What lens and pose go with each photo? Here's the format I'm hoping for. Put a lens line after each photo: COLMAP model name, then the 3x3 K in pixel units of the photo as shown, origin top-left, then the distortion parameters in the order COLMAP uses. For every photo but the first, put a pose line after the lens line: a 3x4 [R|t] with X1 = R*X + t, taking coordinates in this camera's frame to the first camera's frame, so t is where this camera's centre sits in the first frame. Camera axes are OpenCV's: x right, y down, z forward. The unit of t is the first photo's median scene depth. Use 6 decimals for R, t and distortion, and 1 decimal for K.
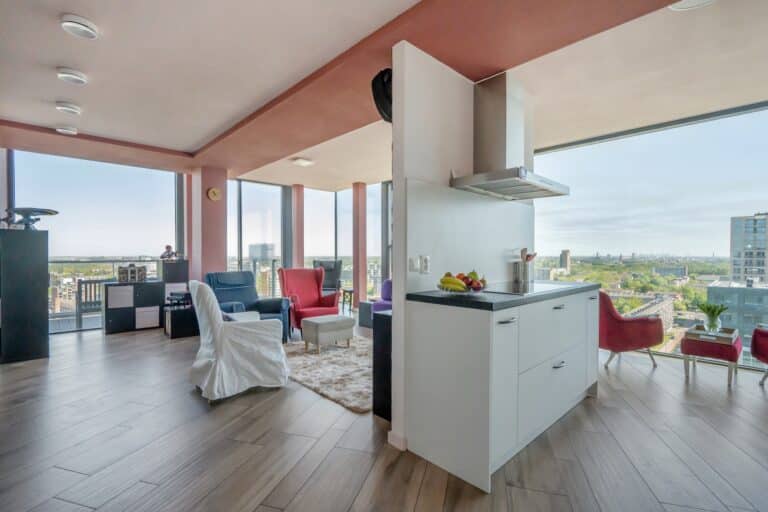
lens RADIAL K [[355.2, 0, 384.0], [0, 355.2, 264.0], [0, 0, 1]] dist [-0.004708, 0.000003]
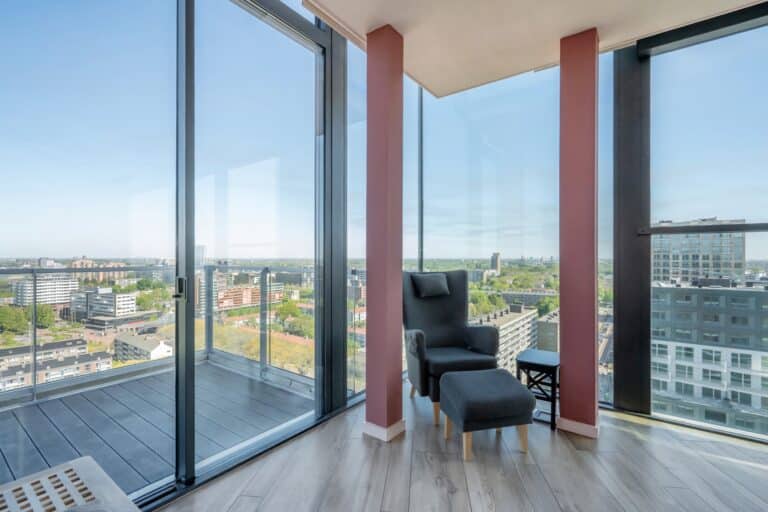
lens RADIAL K [[355.2, 0, 388.2], [0, 355.2, 253.0], [0, 0, 1]] dist [-0.004708, 0.000003]
pose [[0.984255, 0.003302, 0.176721, -0.399729], [0.003236, 0.999321, -0.036696, -0.022509], [-0.176722, 0.036690, 0.983577, 0.942137]]
